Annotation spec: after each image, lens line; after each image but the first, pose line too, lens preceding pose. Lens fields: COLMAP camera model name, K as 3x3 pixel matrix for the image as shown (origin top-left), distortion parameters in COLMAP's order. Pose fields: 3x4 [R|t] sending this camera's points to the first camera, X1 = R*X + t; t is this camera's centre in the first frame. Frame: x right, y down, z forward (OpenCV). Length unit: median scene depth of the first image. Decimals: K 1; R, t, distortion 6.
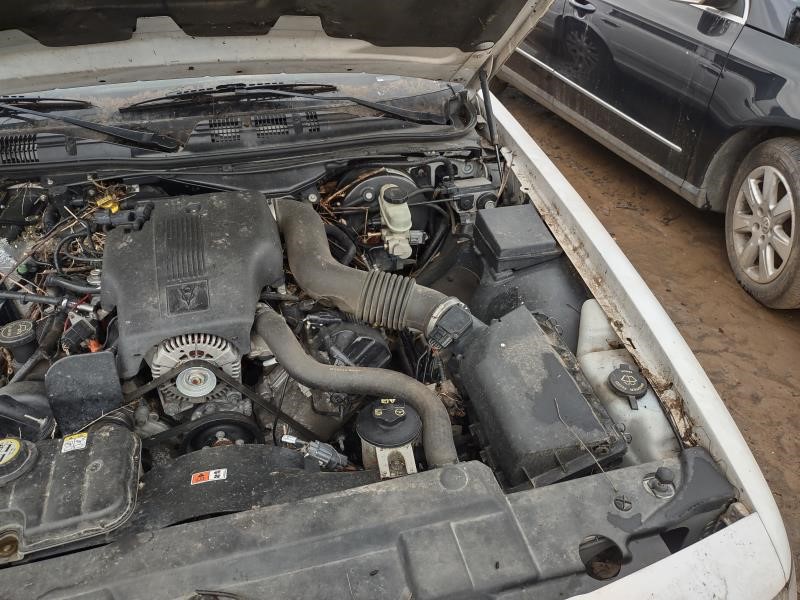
lens RADIAL K [[600.9, 0, 400.0], [0, 600.9, 300.0], [0, 0, 1]] dist [0.072267, -0.090550]
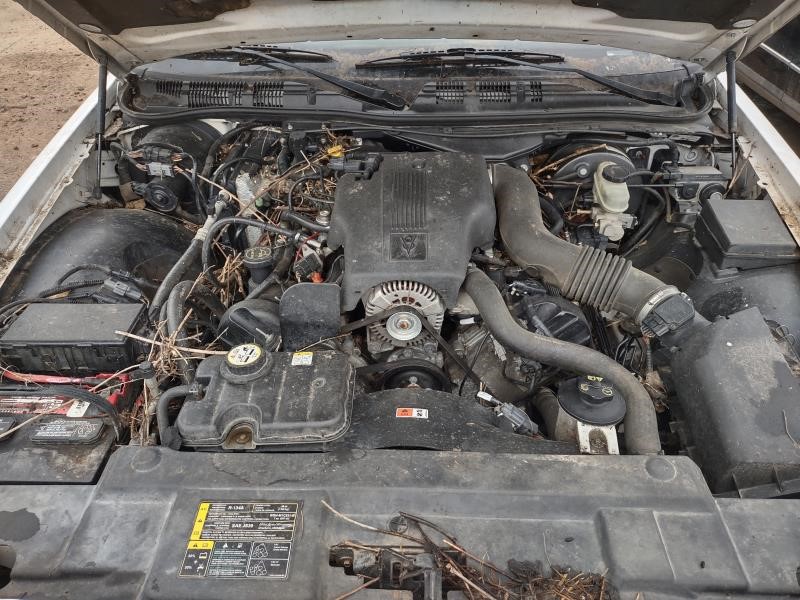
lens RADIAL K [[600.9, 0, 400.0], [0, 600.9, 300.0], [0, 0, 1]] dist [0.072267, -0.090550]
pose [[0.960222, 0.163120, -0.226640, -0.103295], [-0.155696, 0.986519, 0.050384, 0.035130], [0.231804, -0.013093, 0.972675, -0.027916]]
